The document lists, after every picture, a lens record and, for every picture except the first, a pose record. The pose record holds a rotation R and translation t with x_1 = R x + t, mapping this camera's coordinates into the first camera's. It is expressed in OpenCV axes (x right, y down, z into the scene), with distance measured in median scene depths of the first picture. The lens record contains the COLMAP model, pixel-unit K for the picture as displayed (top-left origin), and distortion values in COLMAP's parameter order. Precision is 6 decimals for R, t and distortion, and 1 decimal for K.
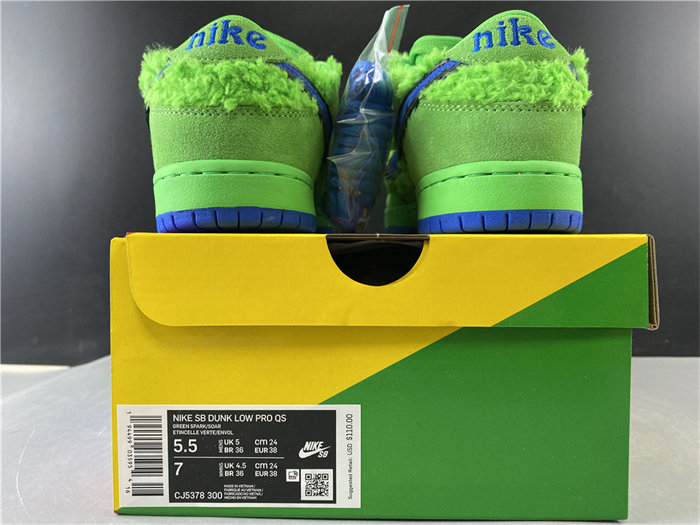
lens RADIAL K [[530.6, 0, 350.0], [0, 530.6, 262.5], [0, 0, 1]] dist [-0.002324, 0.002532]
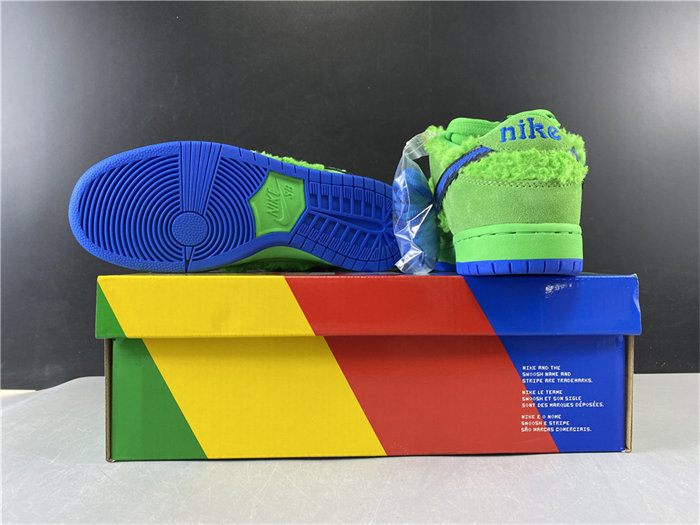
lens RADIAL K [[567.4, 0, 350.0], [0, 567.4, 262.5], [0, 0, 1]] dist [0.062999, -0.001394]
pose [[0.999674, -0.005971, 0.024838, -0.195064], [0.006578, 0.999680, -0.024424, -0.055634], [-0.024684, 0.024579, 0.999393, -0.454859]]
